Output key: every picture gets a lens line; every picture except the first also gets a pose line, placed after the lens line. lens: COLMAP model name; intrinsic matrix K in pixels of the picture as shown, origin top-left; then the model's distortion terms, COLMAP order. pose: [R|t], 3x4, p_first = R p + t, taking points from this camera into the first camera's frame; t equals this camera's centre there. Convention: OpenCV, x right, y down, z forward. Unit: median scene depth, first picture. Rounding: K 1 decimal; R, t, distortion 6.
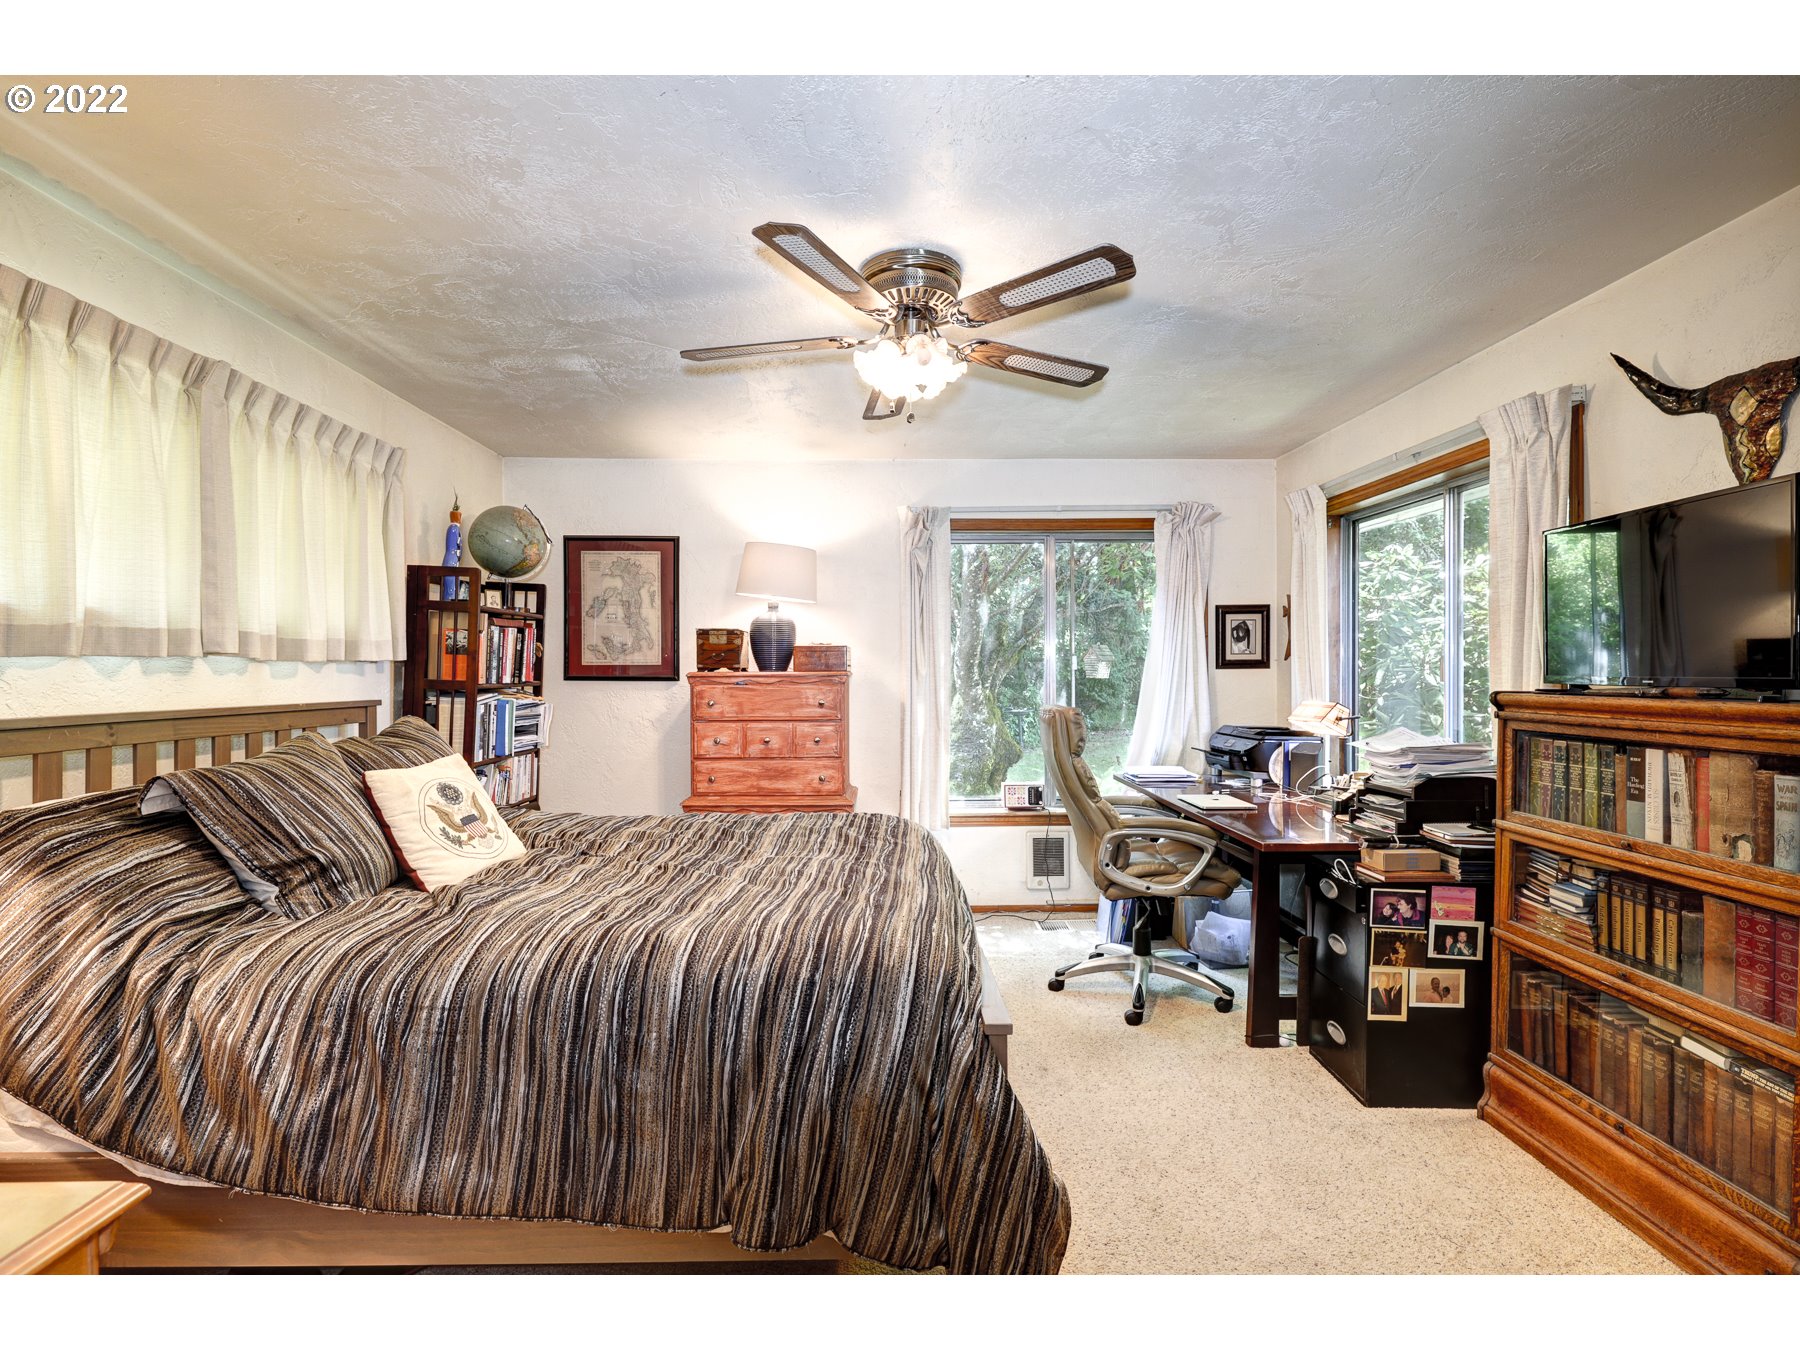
lens RADIAL K [[839.8, 0, 891.6], [0, 839.8, 661.5], [0, 0, 1]] dist [-0.002926, -0.000114]
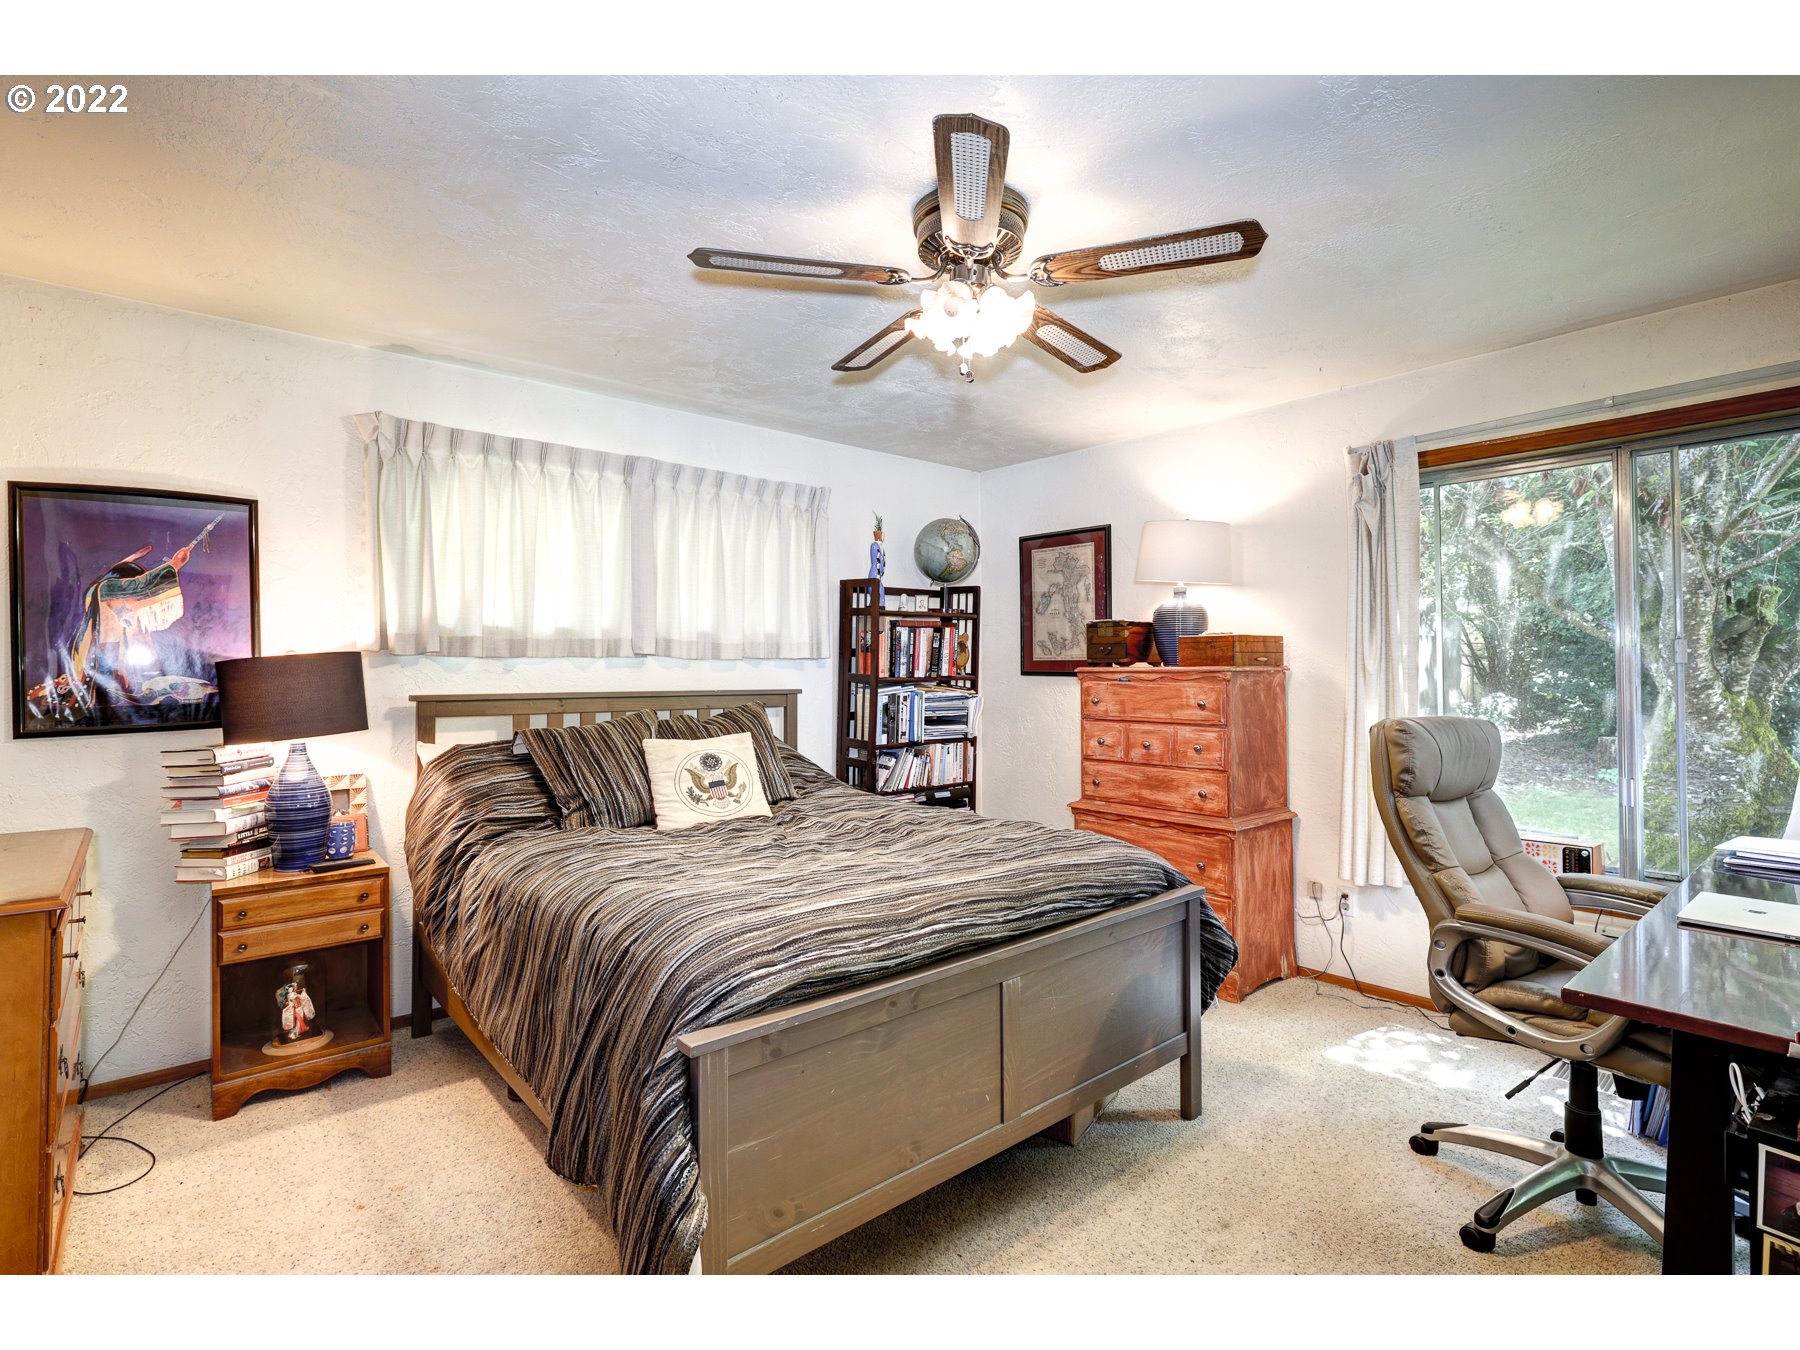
lens RADIAL K [[871.9, 0, 900.6], [0, 871.9, 642.5], [0, 0, 1]] dist [-0.000244, 0.000016]
pose [[0.647391, -0.022172, -0.761836, 0.385259], [0.008826, 0.999728, -0.021595, 0.004093], [0.762107, 0.007257, 0.647410, 0.207168]]
